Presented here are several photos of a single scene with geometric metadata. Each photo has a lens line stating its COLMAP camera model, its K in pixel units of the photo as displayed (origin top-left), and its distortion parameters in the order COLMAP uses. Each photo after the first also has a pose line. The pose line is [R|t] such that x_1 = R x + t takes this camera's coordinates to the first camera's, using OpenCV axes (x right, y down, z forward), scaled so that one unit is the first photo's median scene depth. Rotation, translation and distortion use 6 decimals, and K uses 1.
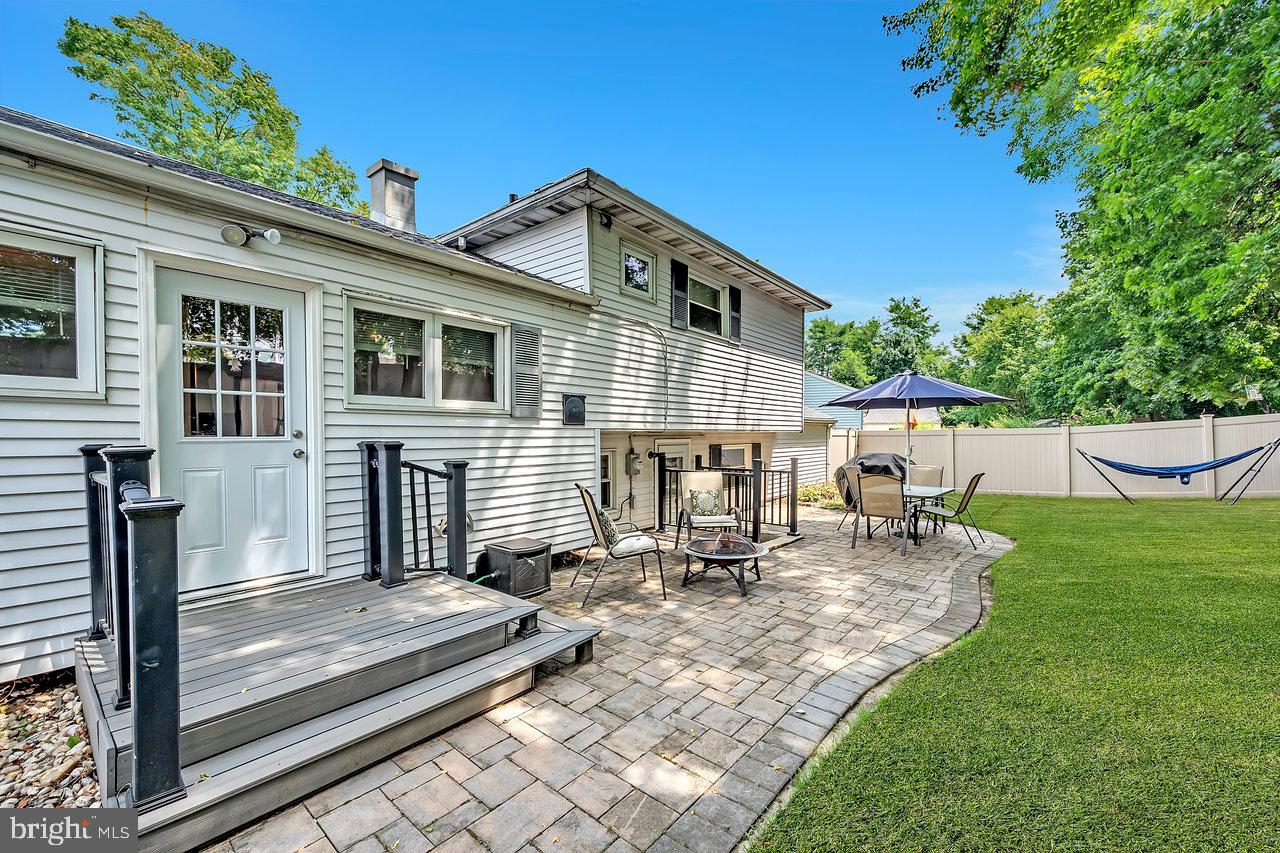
lens RADIAL K [[503.2, 0, 644.5], [0, 503.2, 432.8], [0, 0, 1]] dist [0.000705, 0.000153]
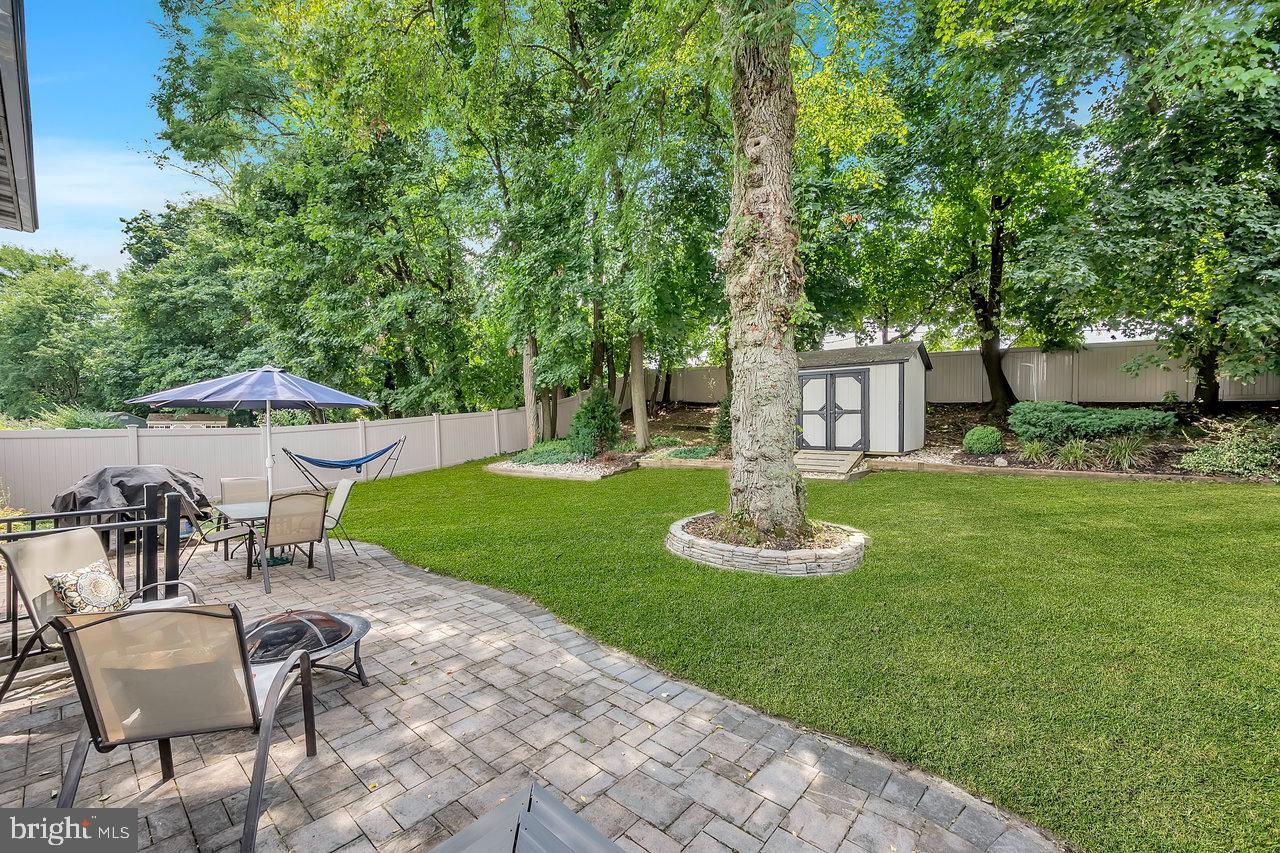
lens RADIAL K [[503.2, 0, 643.6], [0, 503.2, 430.5], [0, 0, 1]] dist [0.000705, 0.000153]
pose [[0.020030, -0.001278, 0.999799, -0.433192], [-0.007336, 0.999972, 0.001425, -0.030956], [-0.999772, -0.007363, 0.020020, 0.519262]]
